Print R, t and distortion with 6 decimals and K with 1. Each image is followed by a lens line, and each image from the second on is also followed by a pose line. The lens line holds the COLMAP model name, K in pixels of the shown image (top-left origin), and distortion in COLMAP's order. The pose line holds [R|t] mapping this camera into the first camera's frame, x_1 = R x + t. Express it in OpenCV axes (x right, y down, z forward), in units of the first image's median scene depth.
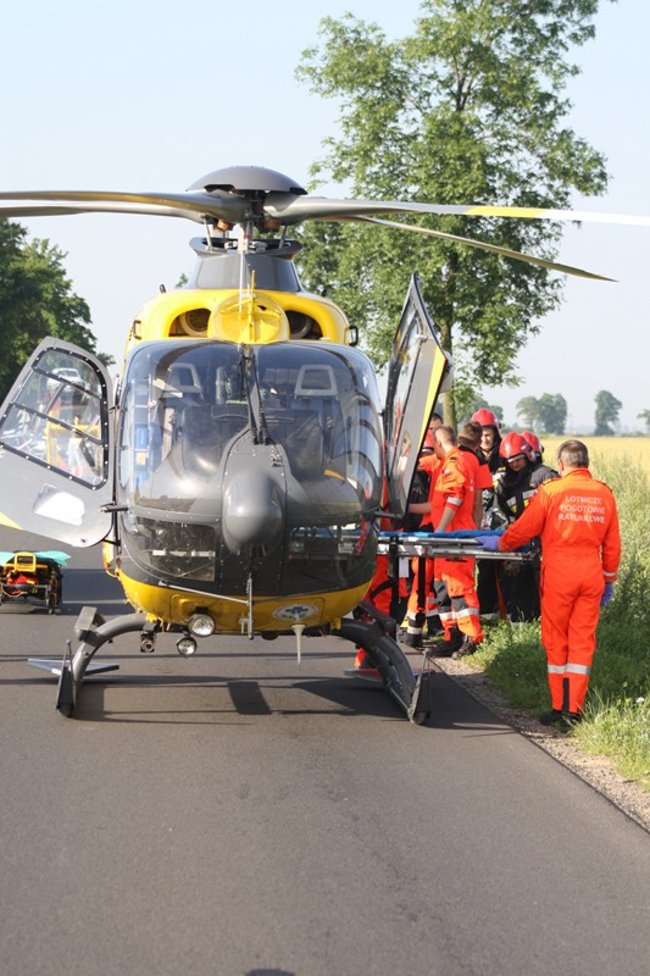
lens RADIAL K [[3503.8, 0, 325.0], [0, 3503.8, 488.0], [0, 0, 1]] dist [-0.103737, 3.827705]
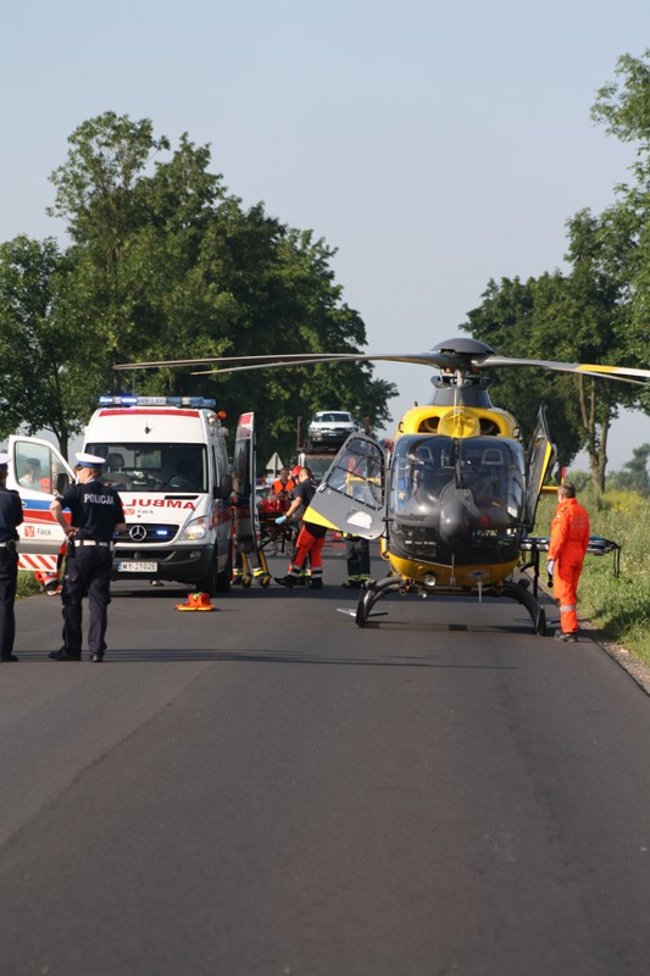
lens RADIAL K [[5574.8, 0, 325.0], [0, 5574.8, 488.0], [0, 0, 1]] dist [0.539962, 37.362844]
pose [[0.997166, 0.018316, -0.072976, 0.121620], [-0.019595, 0.999666, -0.016842, 0.037435], [0.072643, 0.018224, 0.997191, -1.937319]]
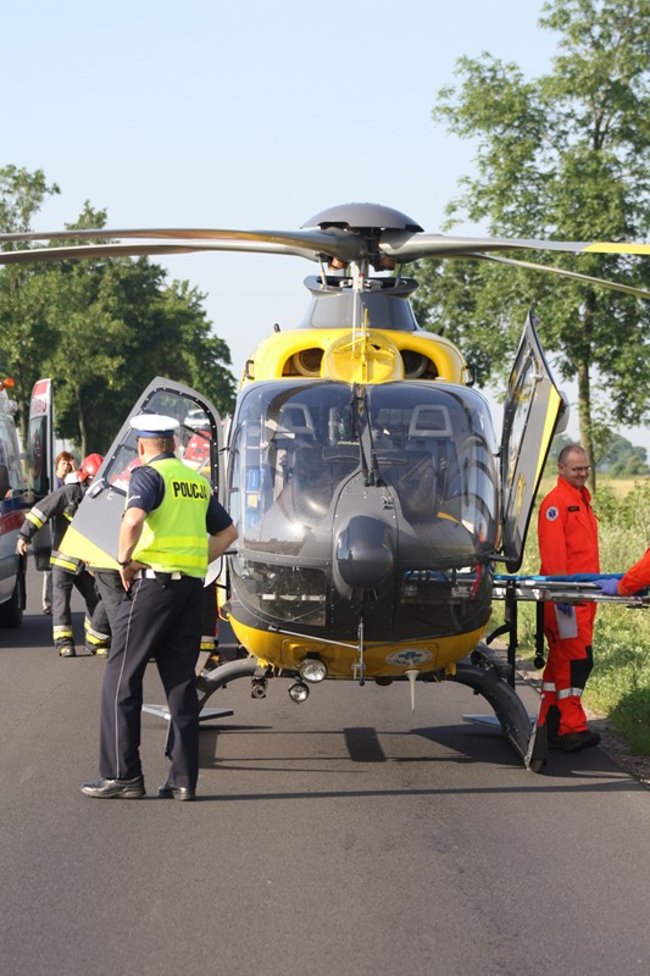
lens RADIAL K [[3511.7, 0, 339.4], [0, 3511.7, 487.3], [0, 0, 1]] dist [-0.050867, 1.774756]
pose [[0.999319, -0.000988, -0.036878, 0.007673], [0.000547, 0.999928, -0.011988, -0.000330], [0.036887, 0.011959, 0.999248, 0.015987]]
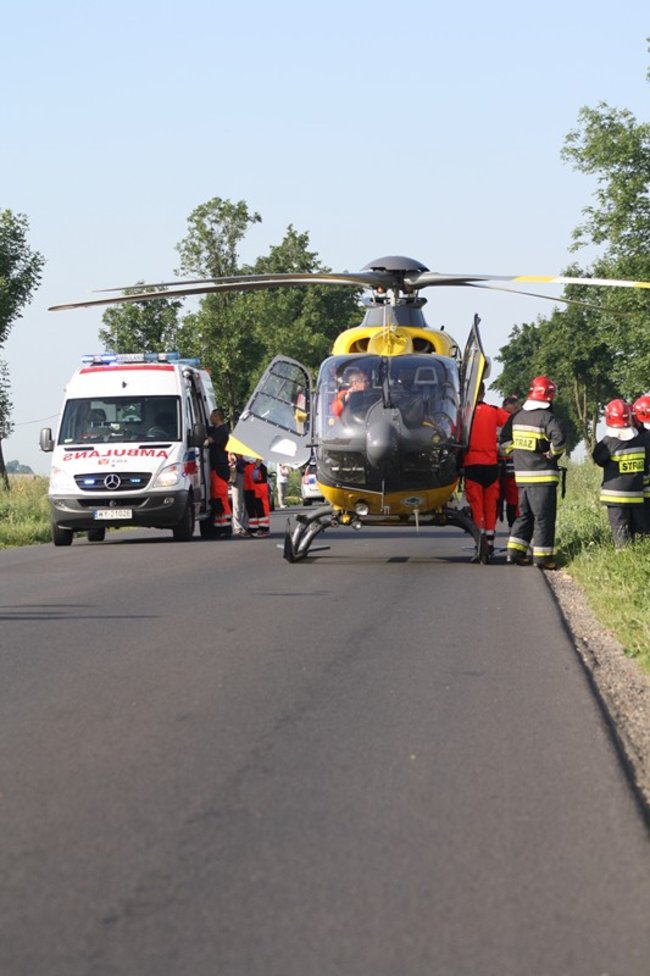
lens RADIAL K [[3520.8, 0, 325.0], [0, 3520.8, 488.0], [0, 0, 1]] dist [-0.120219, -0.089889]
pose [[0.994463, -0.019317, -0.103299, 0.123676], [0.017721, 0.999709, -0.016348, 0.052409], [0.103585, 0.014426, 0.994516, -0.756403]]
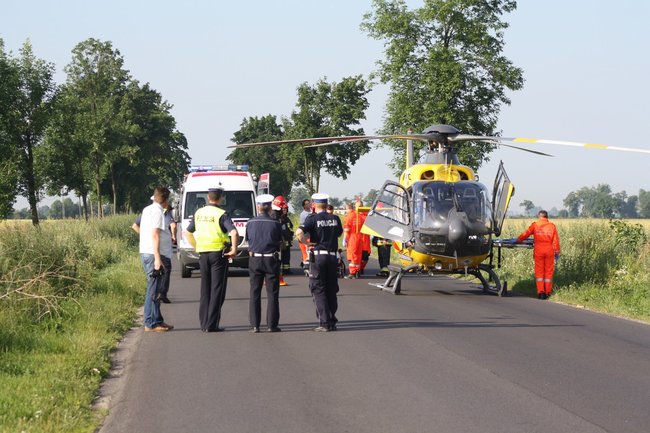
lens RADIAL K [[2404.6, 0, 325.0], [0, 2404.6, 216.5], [0, 0, 1]] dist [-0.003905, -0.301885]
pose [[0.999946, -0.005286, 0.008903, -0.148822], [0.005429, 0.999856, -0.016079, 0.025492], [-0.008817, 0.016126, 0.999831, -1.178478]]
